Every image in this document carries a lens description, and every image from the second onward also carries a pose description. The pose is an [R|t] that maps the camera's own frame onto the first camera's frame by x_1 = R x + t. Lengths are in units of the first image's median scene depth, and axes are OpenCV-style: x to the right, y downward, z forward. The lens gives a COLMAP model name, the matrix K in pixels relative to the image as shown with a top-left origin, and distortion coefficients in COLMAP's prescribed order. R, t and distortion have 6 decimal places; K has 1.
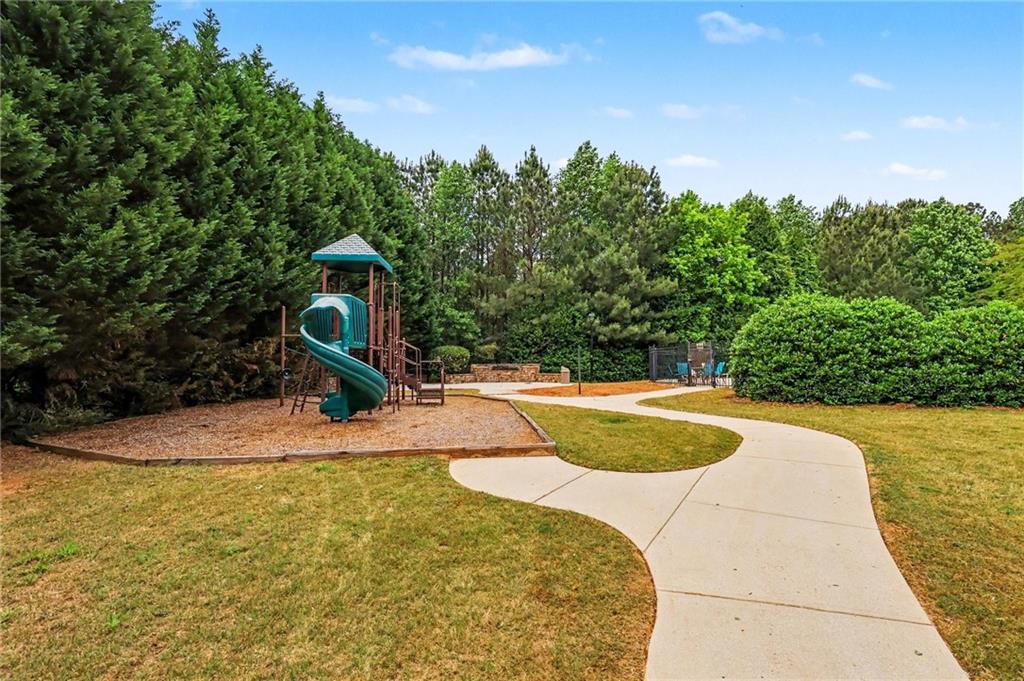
lens RADIAL K [[475.9, 0, 512.1], [0, 475.9, 345.6], [0, 0, 1]] dist [-0.000596, 0.000045]
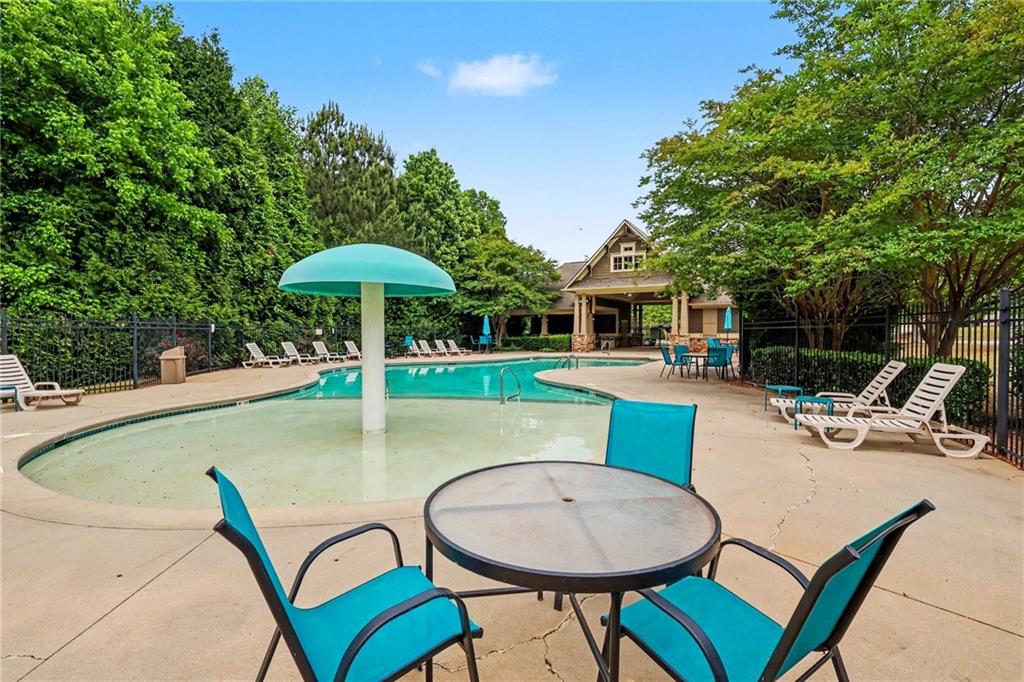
lens RADIAL K [[475.9, 0, 512.1], [0, 475.9, 346.1], [0, 0, 1]] dist [-0.000596, 0.000045]
pose [[0.519650, -0.013847, 0.854267, 0.261198], [-0.047783, 0.997833, 0.045240, 0.000760], [-0.853042, -0.064328, 0.517862, 0.462883]]
